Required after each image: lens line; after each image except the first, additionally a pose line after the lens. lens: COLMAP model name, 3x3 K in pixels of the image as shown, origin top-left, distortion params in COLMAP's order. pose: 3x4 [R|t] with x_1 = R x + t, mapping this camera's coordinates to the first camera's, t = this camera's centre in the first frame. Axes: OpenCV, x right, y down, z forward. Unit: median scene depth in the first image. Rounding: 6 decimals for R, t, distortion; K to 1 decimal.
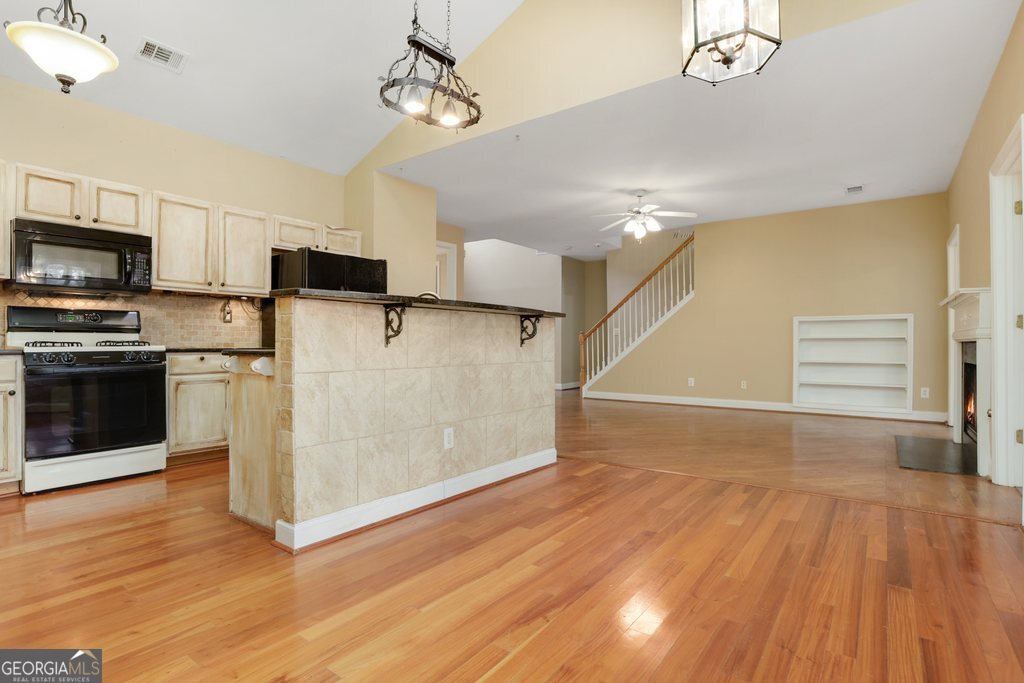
lens RADIAL K [[505.7, 0, 496.0], [0, 505.7, 338.0], [0, 0, 1]] dist [-0.025973, 0.010309]
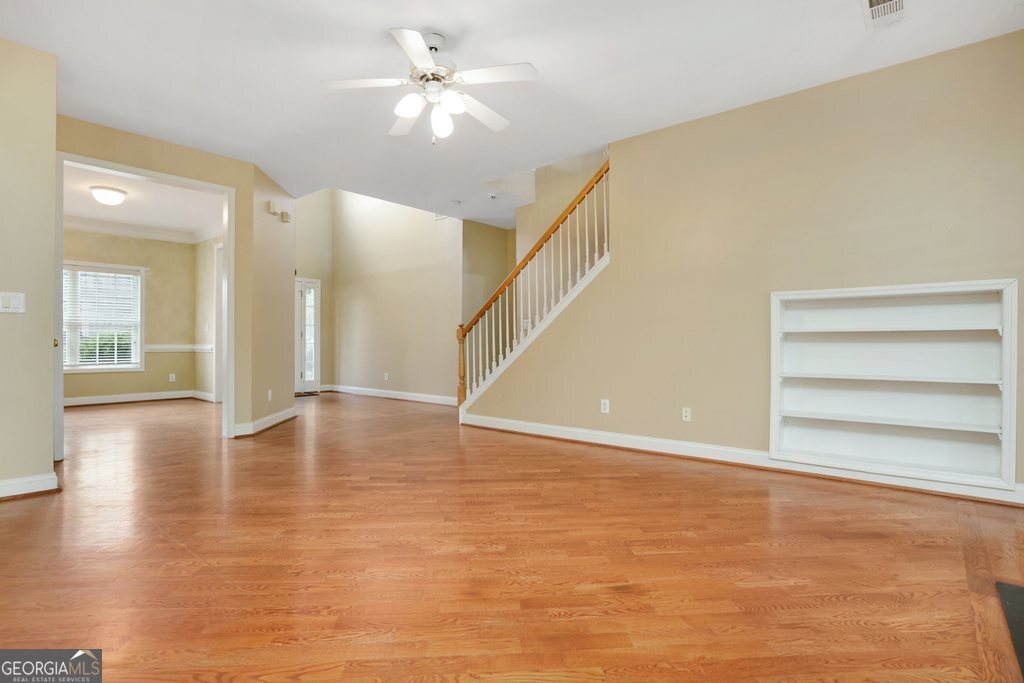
lens RADIAL K [[505.7, 0, 488.7], [0, 505.7, 341.2], [0, 0, 1]] dist [-0.025973, 0.010309]
pose [[0.997179, 0.000796, -0.075052, 0.322391], [-0.000048, 0.999950, 0.009974, 0.004538], [0.075056, -0.009943, 0.997130, 0.427430]]
